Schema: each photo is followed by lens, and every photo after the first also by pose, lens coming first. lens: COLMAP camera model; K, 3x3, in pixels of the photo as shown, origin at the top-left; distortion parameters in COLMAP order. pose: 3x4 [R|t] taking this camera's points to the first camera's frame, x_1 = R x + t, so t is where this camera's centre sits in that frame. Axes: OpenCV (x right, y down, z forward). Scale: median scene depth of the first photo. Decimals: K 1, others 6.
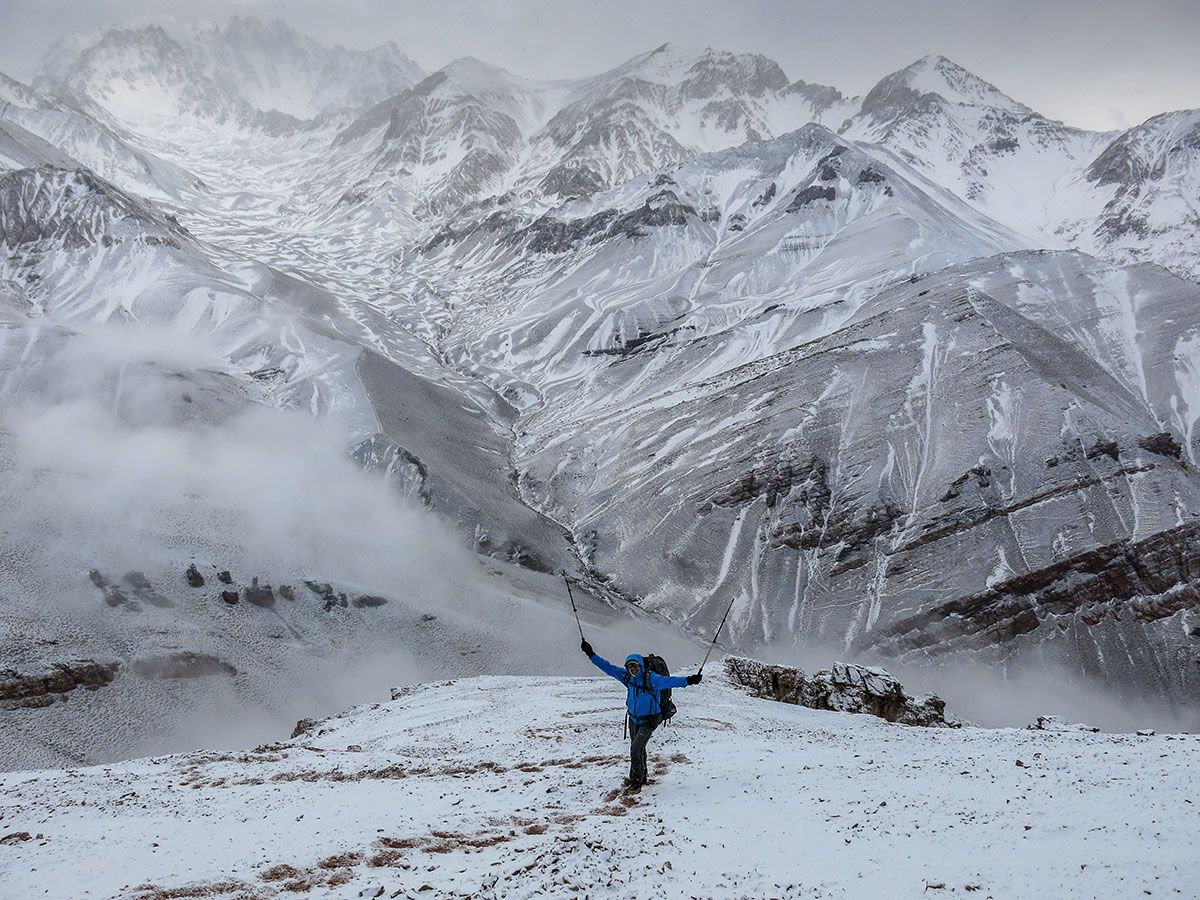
lens RADIAL K [[1009.2, 0, 599.7], [0, 1009.2, 436.7], [0, 0, 1]] dist [-0.011430, -0.001627]
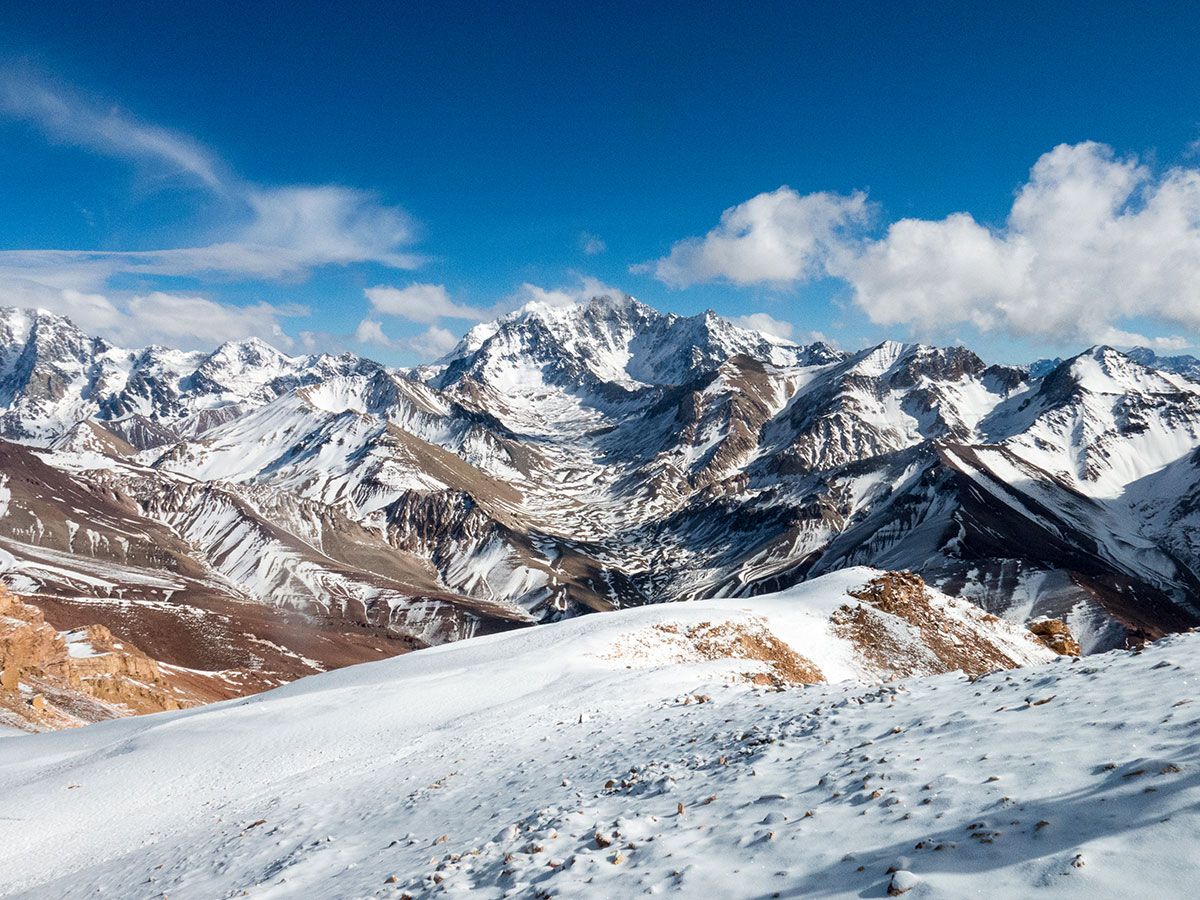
lens RADIAL K [[1009.2, 0, 599.7], [0, 1009.2, 436.7], [0, 0, 1]] dist [-0.011430, -0.001627]
pose [[0.937815, -0.027305, -0.346059, 0.281115], [-0.035587, 0.984087, -0.174087, -0.051309], [0.345306, 0.175577, 0.921920, -0.505055]]
